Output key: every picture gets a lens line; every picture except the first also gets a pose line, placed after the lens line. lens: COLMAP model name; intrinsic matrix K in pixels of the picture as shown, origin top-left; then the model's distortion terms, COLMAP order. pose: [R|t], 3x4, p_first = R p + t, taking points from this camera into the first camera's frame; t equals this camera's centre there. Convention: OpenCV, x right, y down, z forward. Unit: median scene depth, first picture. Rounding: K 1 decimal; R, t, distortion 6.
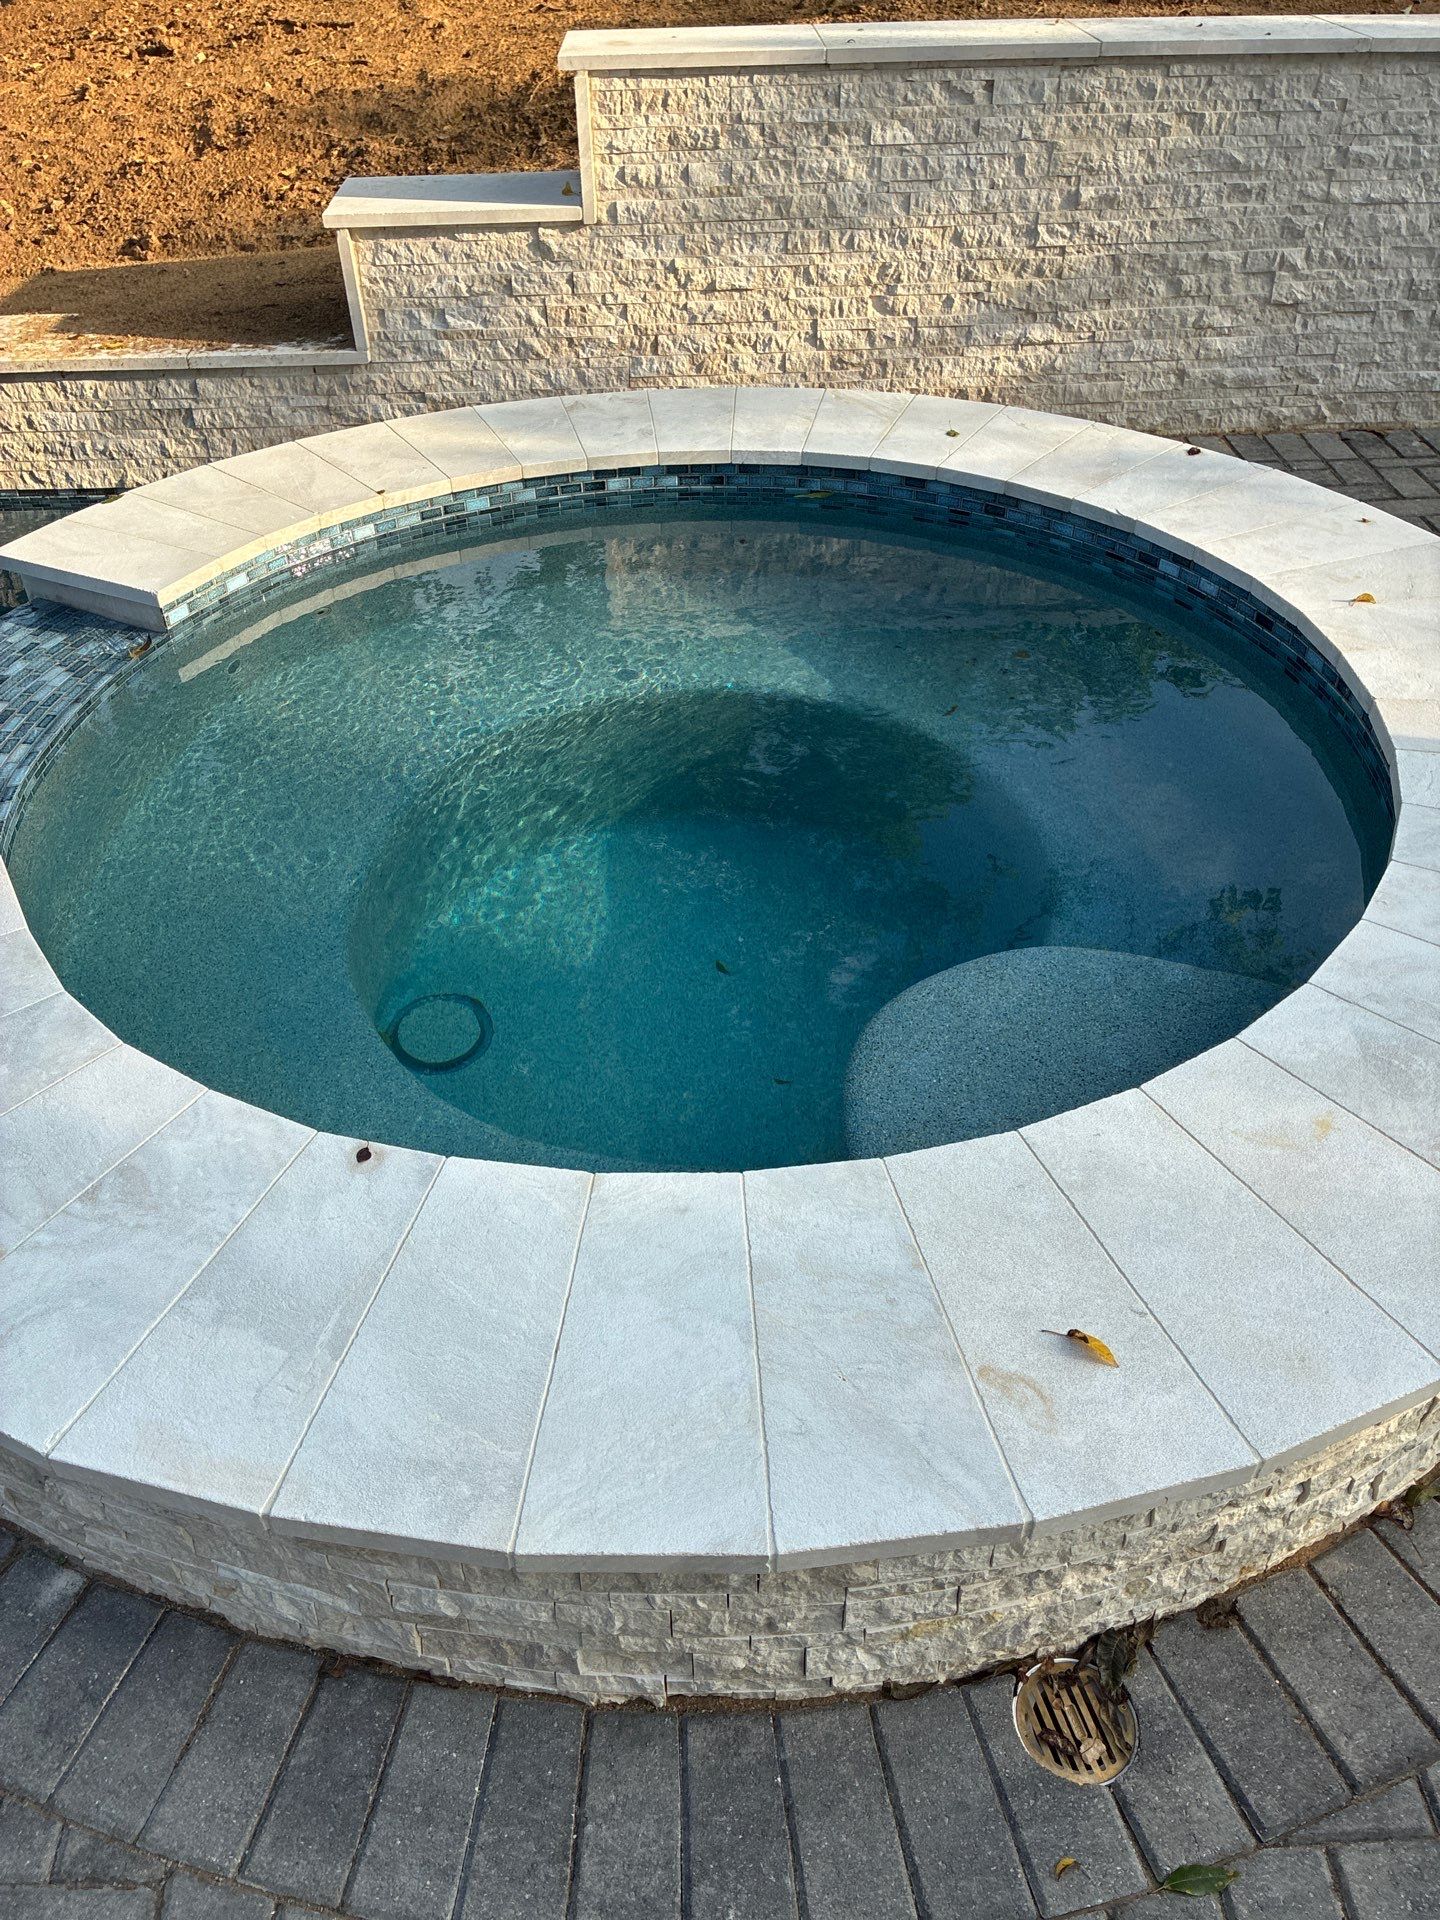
lens RADIAL K [[1474.7, 0, 684.5], [0, 1474.7, 954.8], [0, 0, 1]] dist [0.095225, -0.136757]
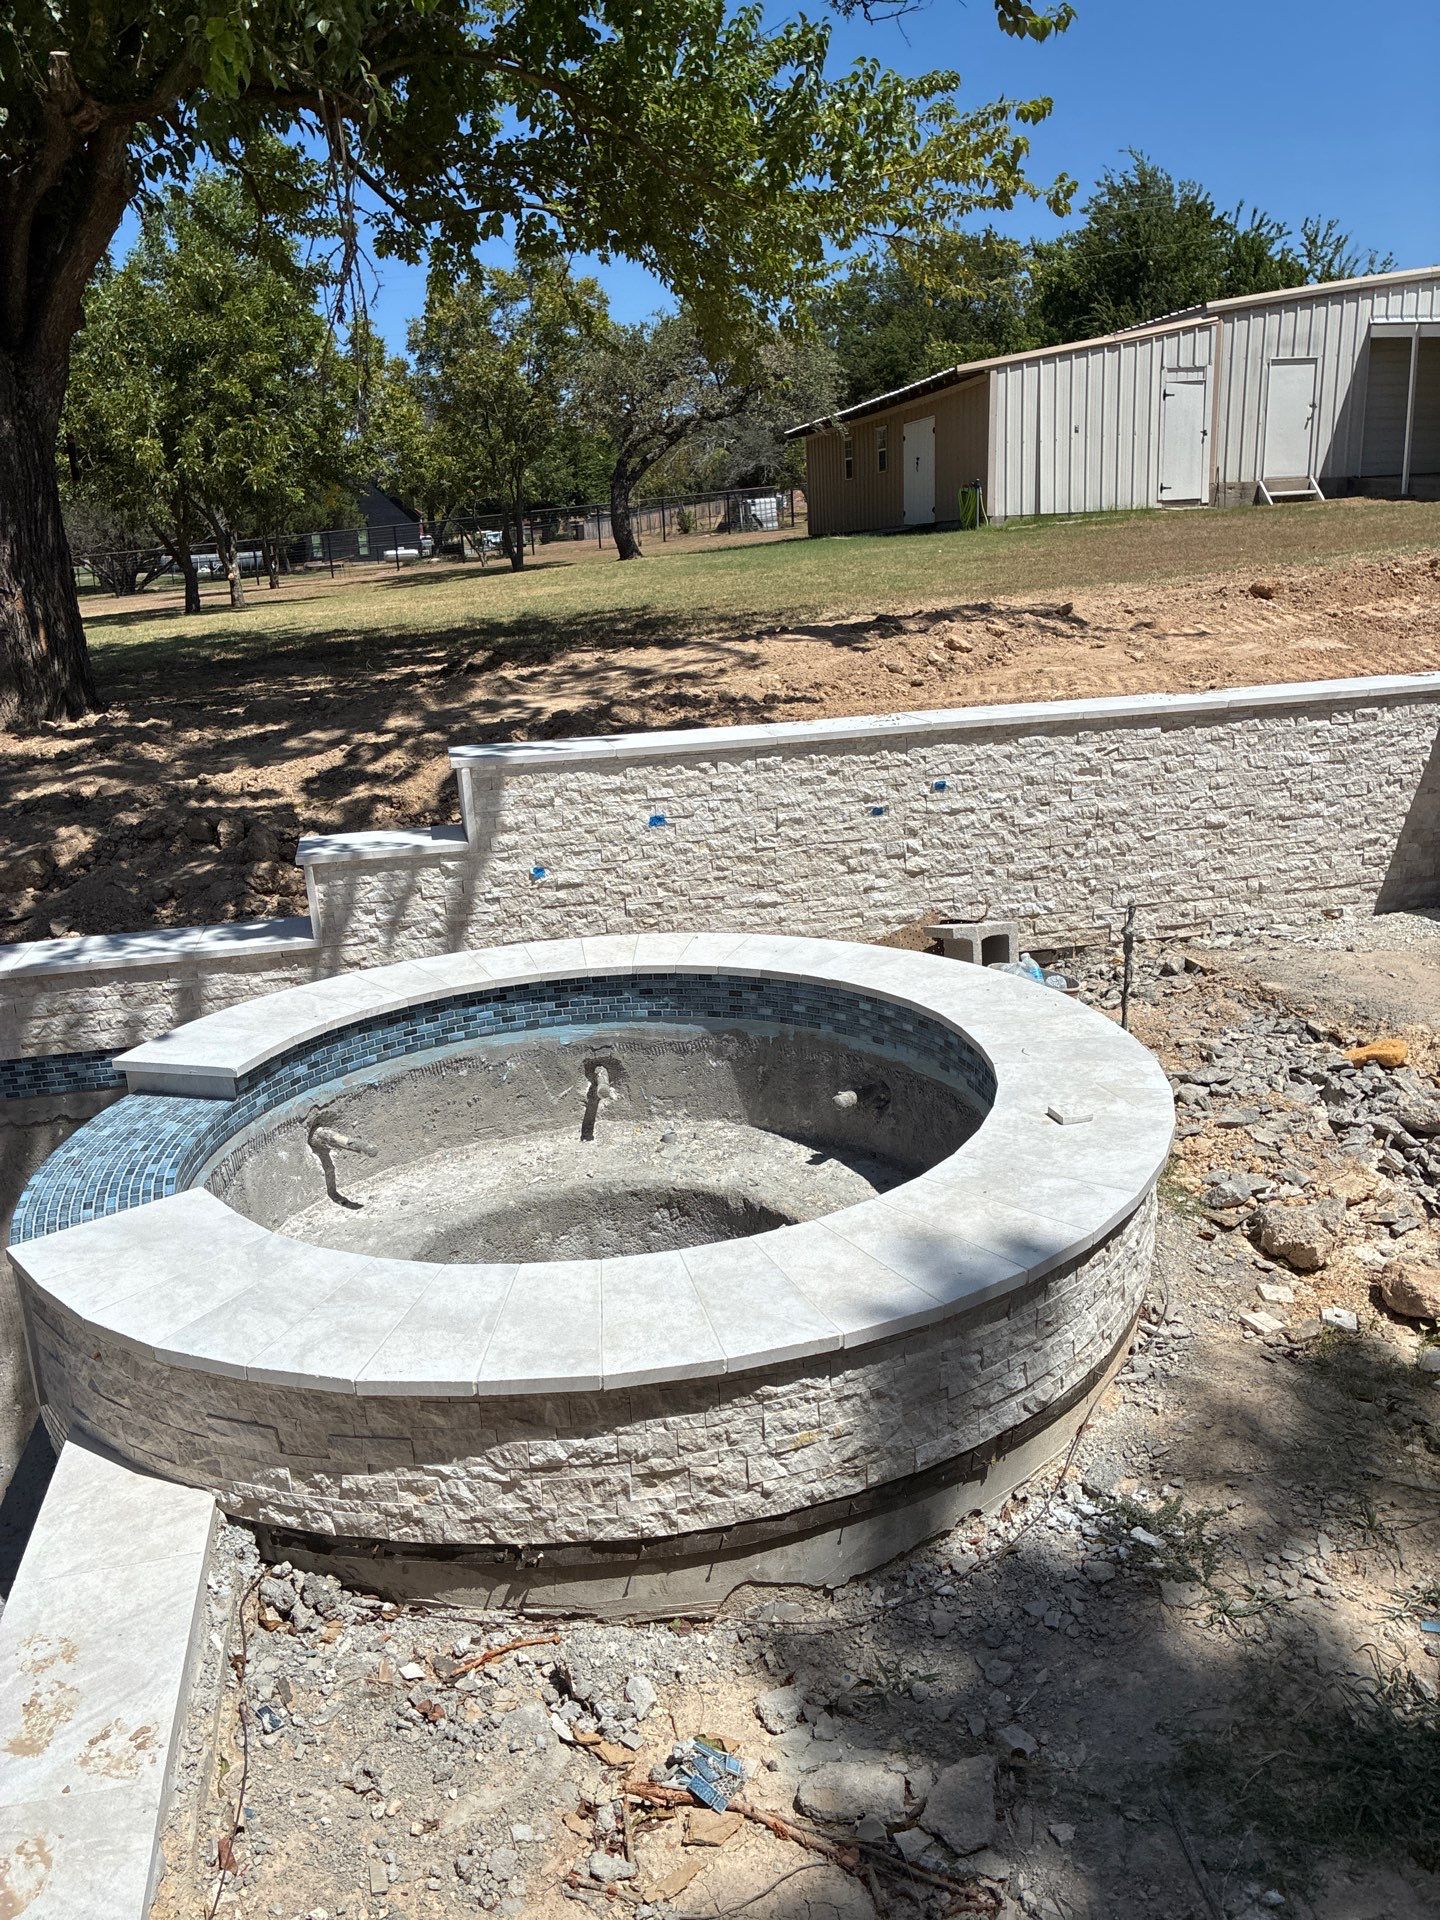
lens RADIAL K [[1392.1, 0, 705.2], [0, 1392.1, 888.1], [0, 0, 1]] dist [0.125786, -0.173926]
pose [[0.983171, -0.069863, 0.168802, -0.071836], [0.135762, 0.897686, -0.419199, 0.176624], [-0.122245, 0.435061, 0.892064, -0.293270]]
